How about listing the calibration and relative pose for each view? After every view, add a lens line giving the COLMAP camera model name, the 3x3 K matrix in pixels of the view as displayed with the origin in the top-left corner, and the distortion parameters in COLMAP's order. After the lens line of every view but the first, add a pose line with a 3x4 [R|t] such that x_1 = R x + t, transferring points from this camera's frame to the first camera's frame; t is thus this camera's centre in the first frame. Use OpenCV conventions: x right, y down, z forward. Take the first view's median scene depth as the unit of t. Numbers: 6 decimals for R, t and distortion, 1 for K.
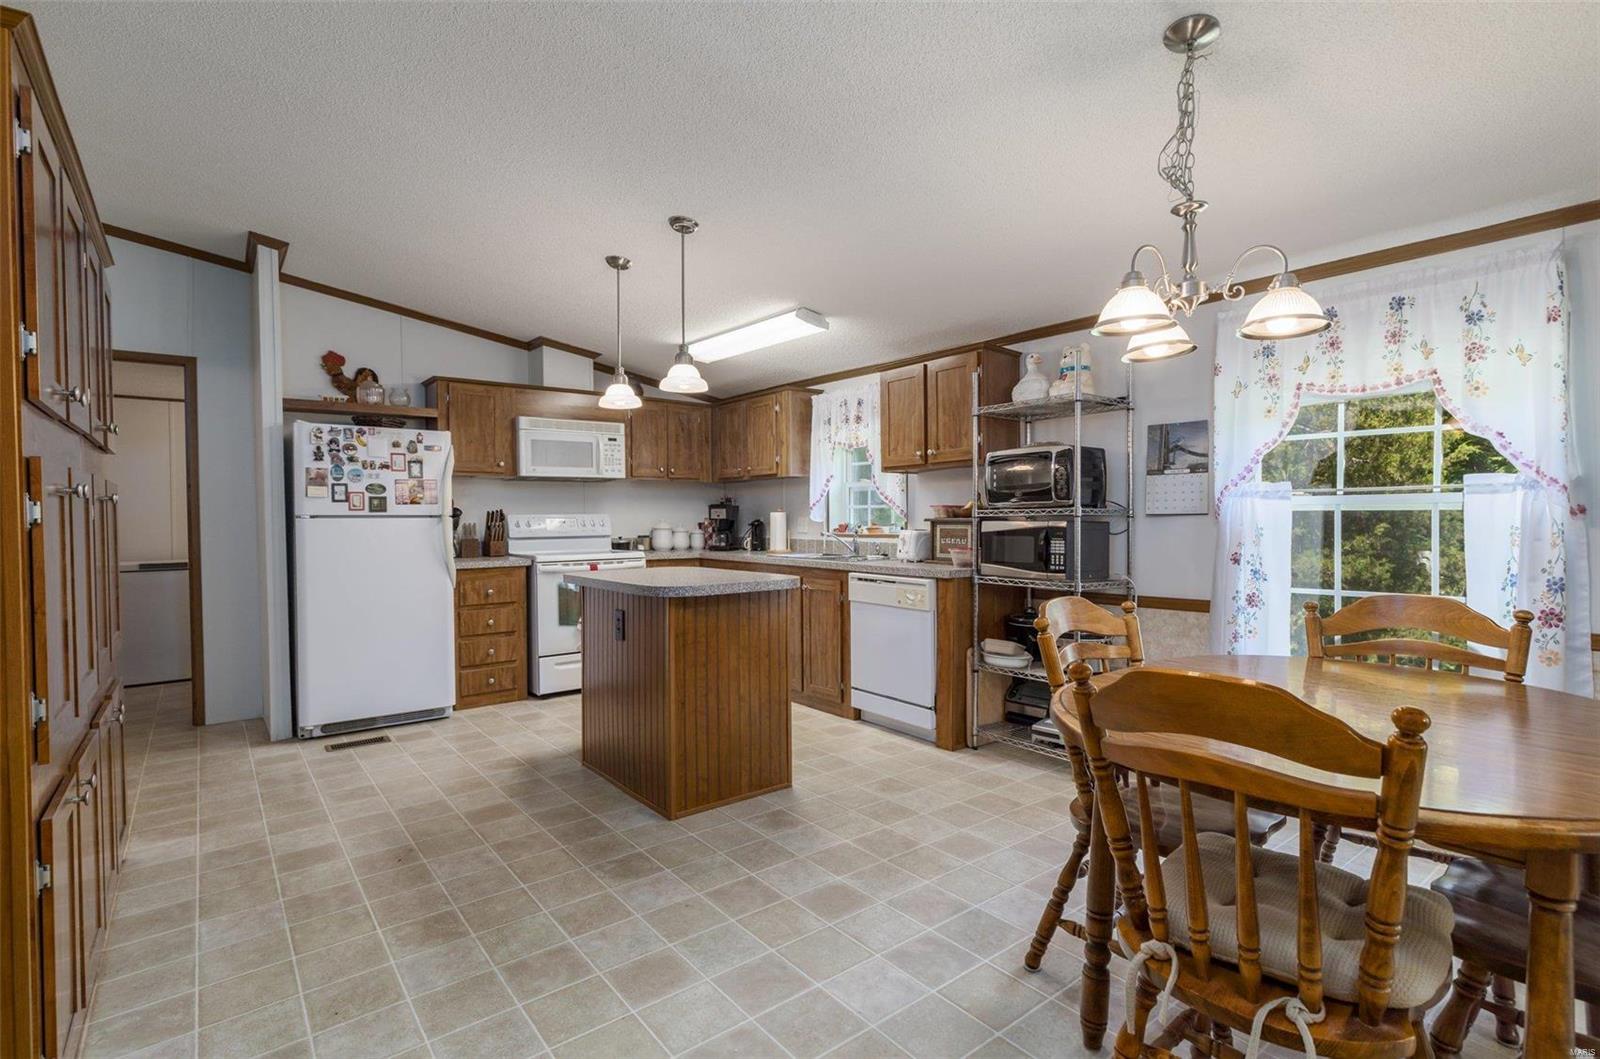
lens RADIAL K [[766.1, 0, 809.3], [0, 766.1, 532.7], [0, 0, 1]] dist [0.001734, 0.000058]
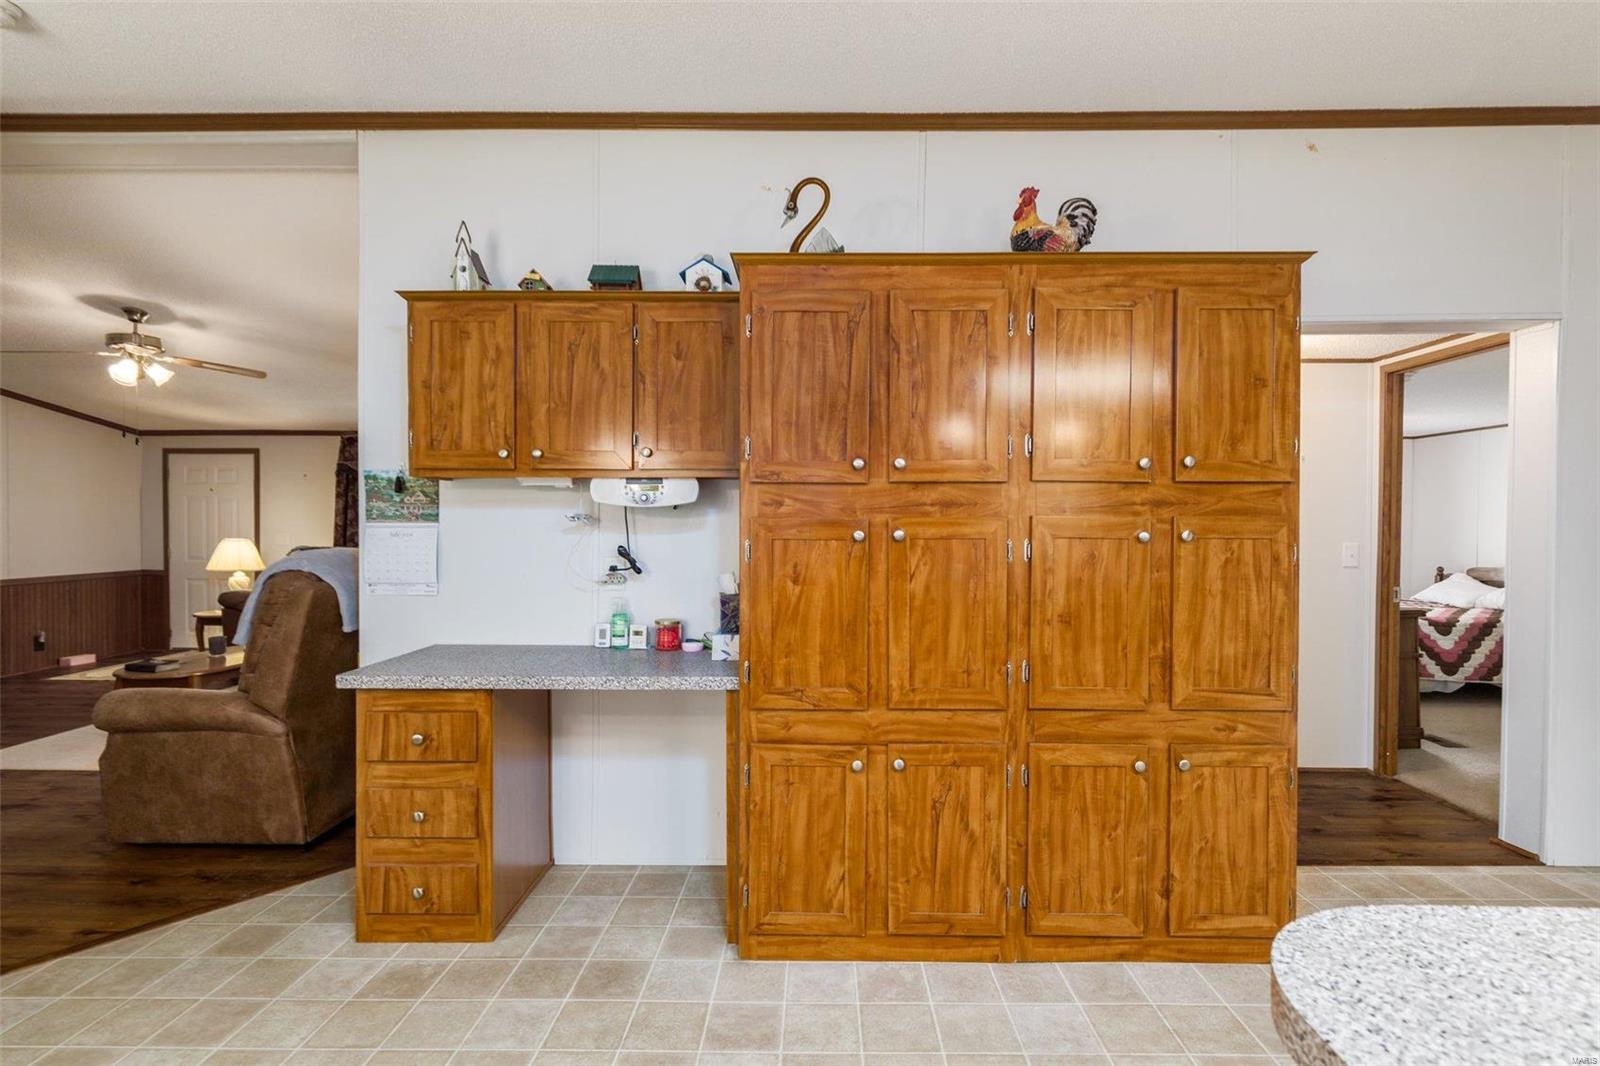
lens RADIAL K [[781.0, 0, 812.6], [0, 781.0, 531.4], [0, 0, 1]] dist [0.002461, -0.000478]
pose [[-0.629973, 0.011254, -0.776535, 0.057451], [-0.015848, 0.999500, 0.027342, -0.034847], [0.776455, 0.029532, -0.629480, 0.655824]]
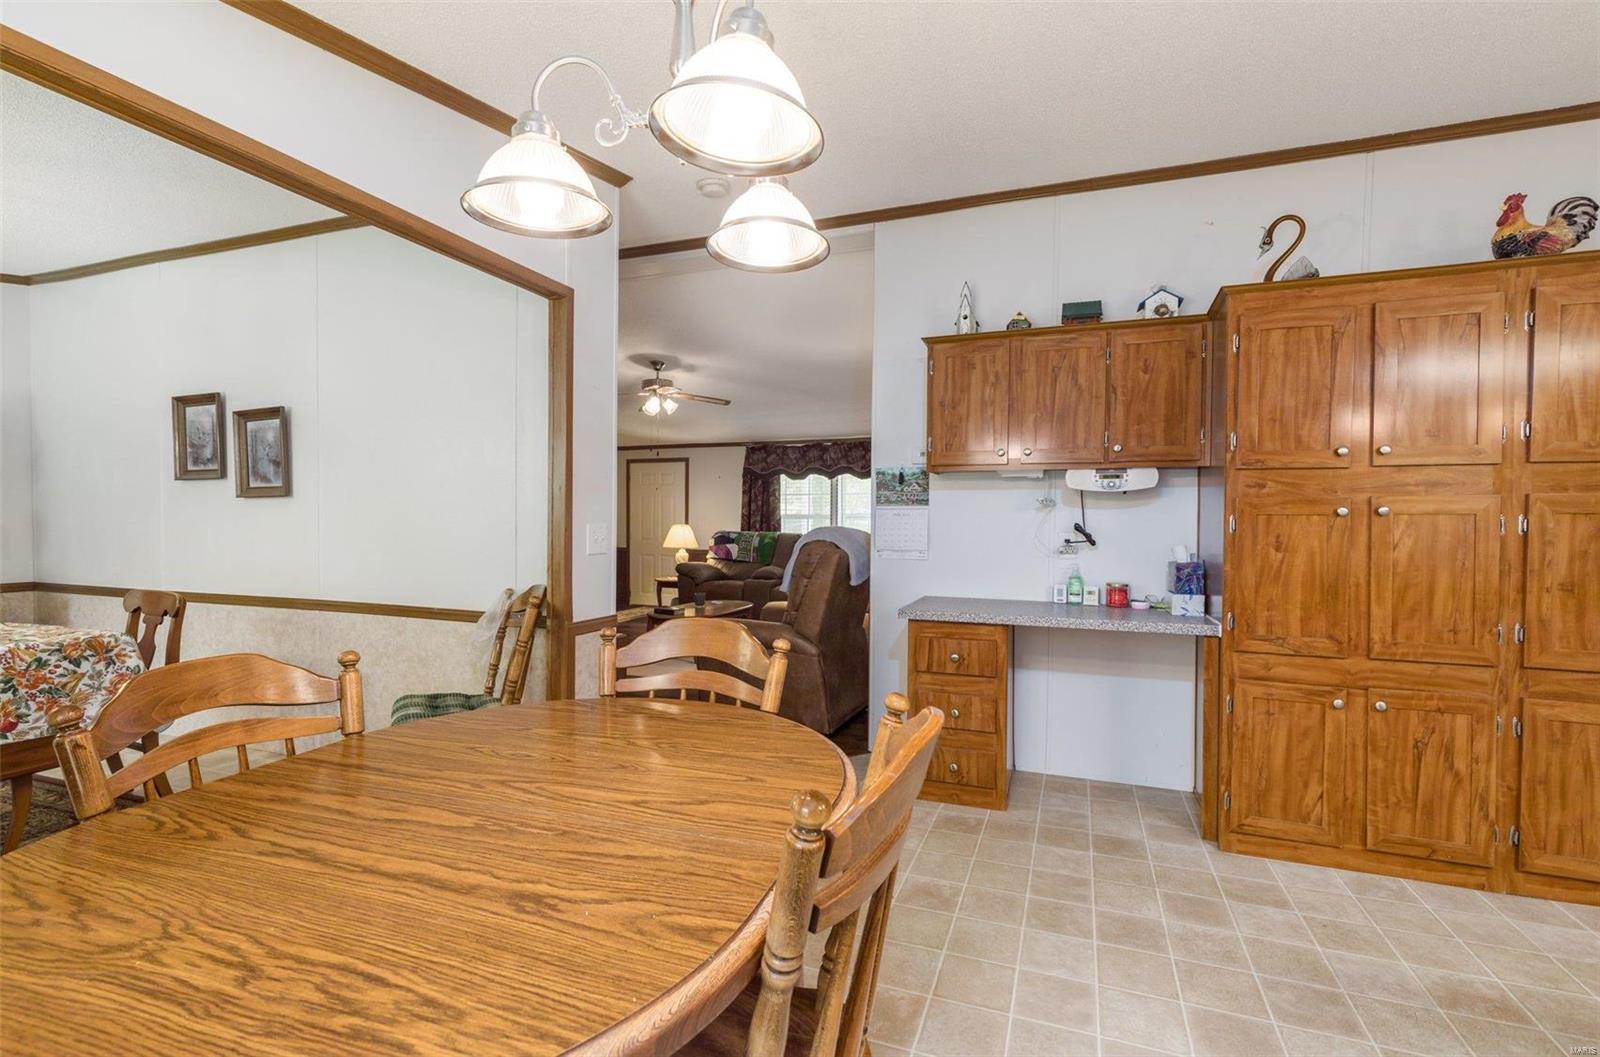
lens RADIAL K [[727.5, 0, 800.0], [0, 727.5, 528.5], [0, 0, 1]] dist [0.004231, -0.000442]
pose [[-0.861486, 0.006826, -0.507736, 0.290749], [-0.012207, 0.999342, 0.034149, -0.019979], [0.507635, 0.035617, -0.860836, 0.634533]]
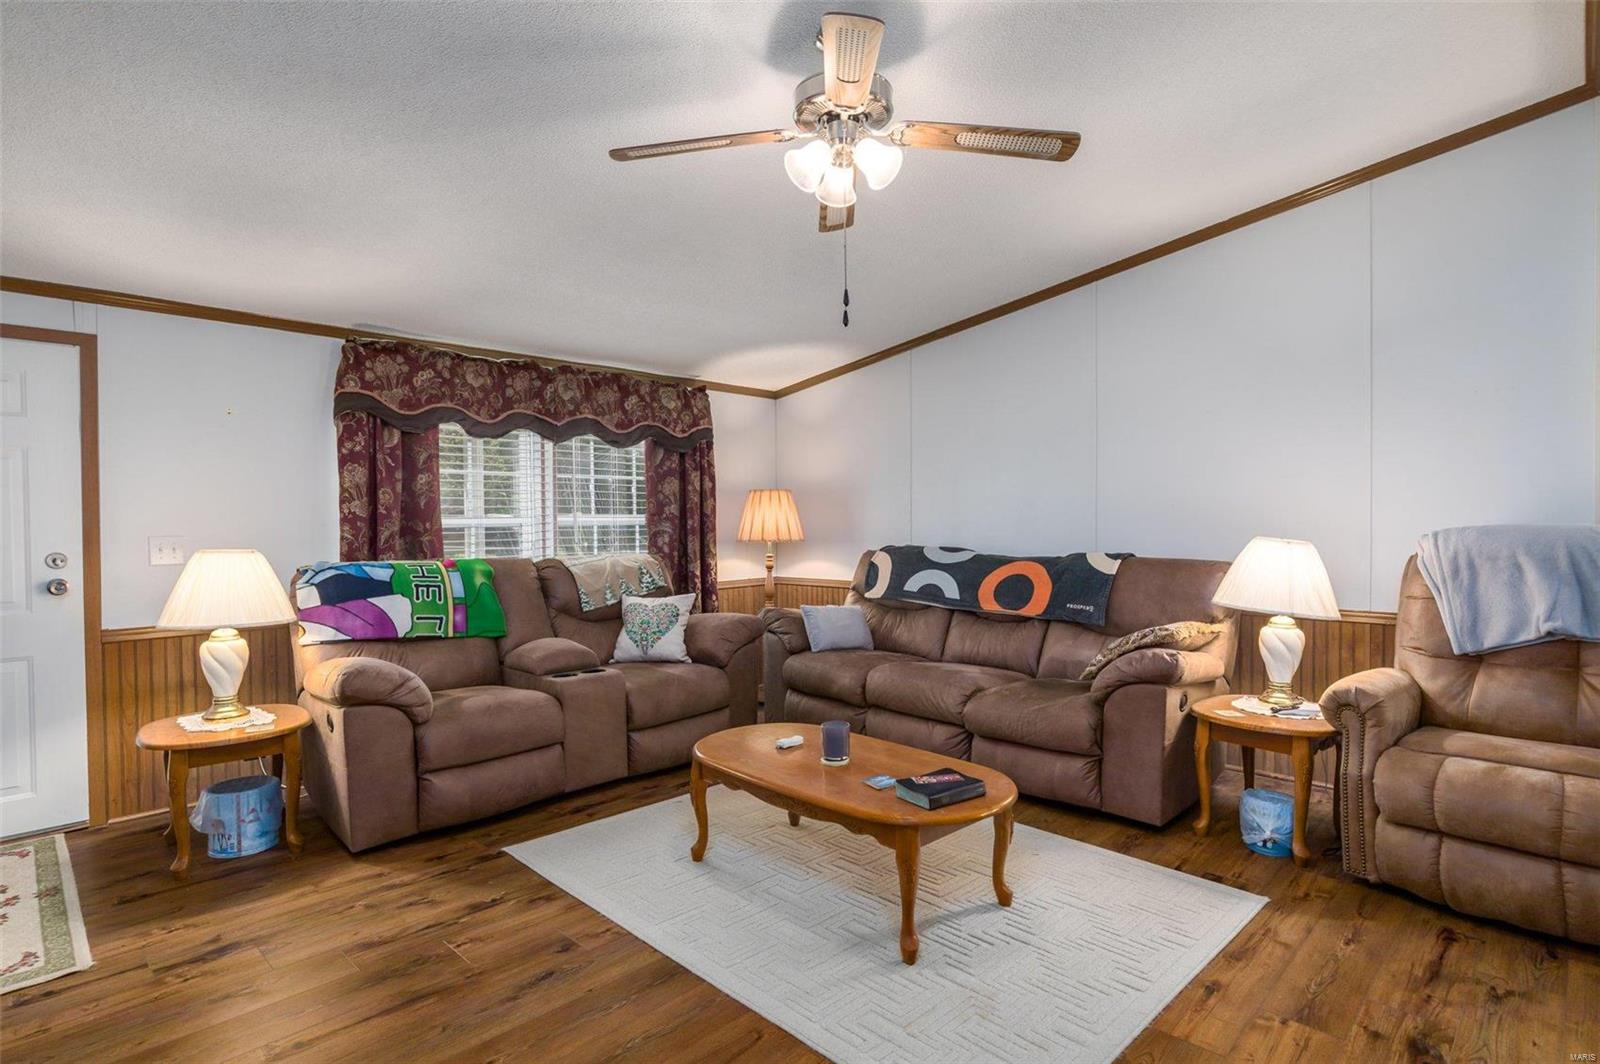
lens RADIAL K [[839.2, 0, 803.8], [0, 839.2, 526.1], [0, 0, 1]] dist [-0.004167, 0.000069]
pose [[0.152613, 0.008260, -0.988252, 0.339700], [-0.010775, 0.999920, 0.006693, 0.010846], [0.988227, 0.009627, 0.152690, -0.855253]]
